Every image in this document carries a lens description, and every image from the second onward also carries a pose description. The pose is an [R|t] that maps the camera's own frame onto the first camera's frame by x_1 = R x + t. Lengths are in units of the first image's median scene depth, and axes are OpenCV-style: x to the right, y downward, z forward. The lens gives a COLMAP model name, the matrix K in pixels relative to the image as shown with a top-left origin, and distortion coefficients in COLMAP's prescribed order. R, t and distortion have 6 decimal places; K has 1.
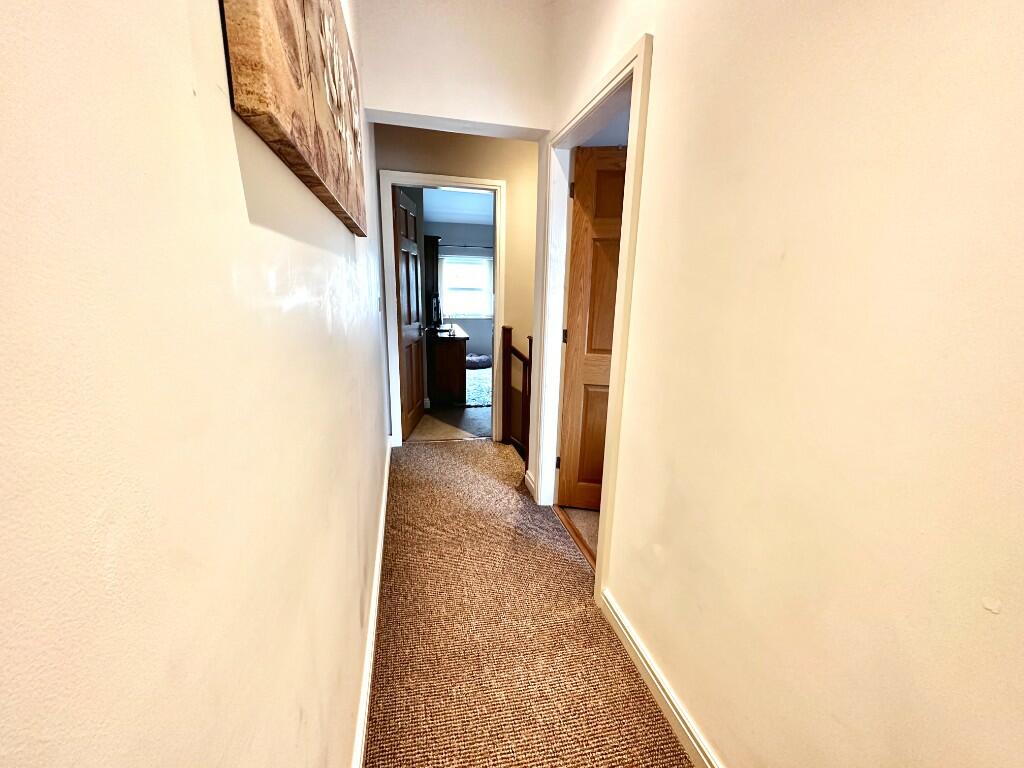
lens RADIAL K [[408.2, 0, 512.4], [0, 408.2, 383.0], [0, 0, 1]] dist [-0.002769, 0.000642]
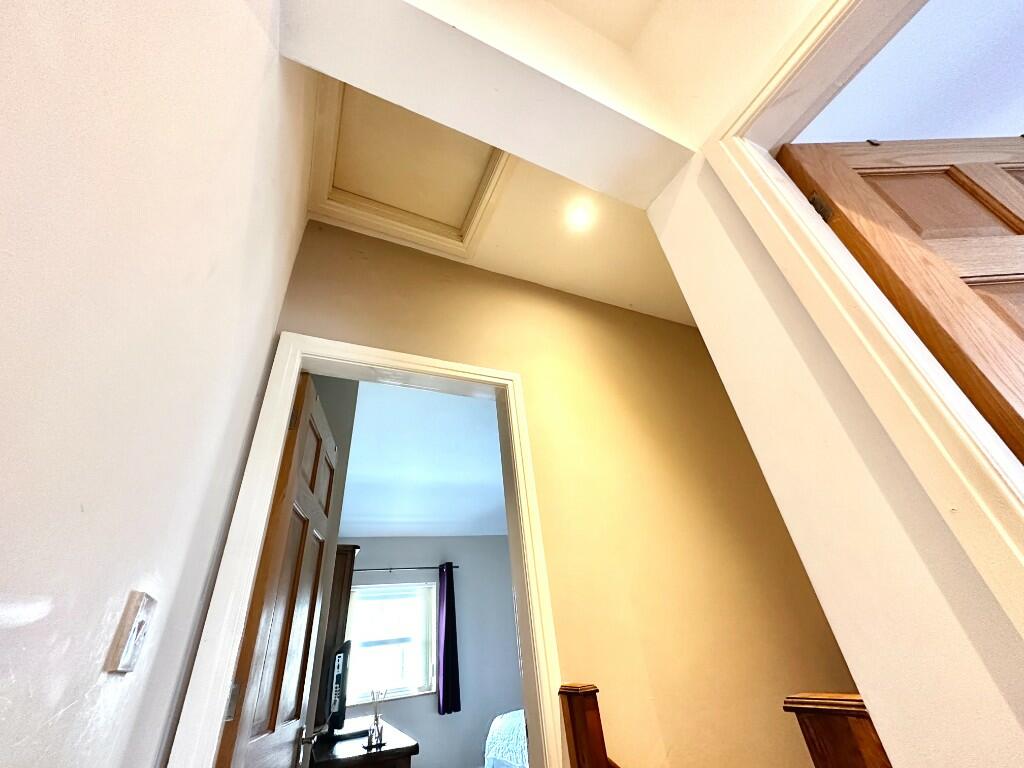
lens RADIAL K [[408.2, 0, 509.9], [0, 408.2, 383.9], [0, 0, 1]] dist [-0.002769, 0.000642]
pose [[0.976202, -0.000720, 0.216864, -0.103351], [0.156809, 0.693114, -0.703566, -0.058774], [-0.149804, 0.720828, 0.676732, 0.422737]]
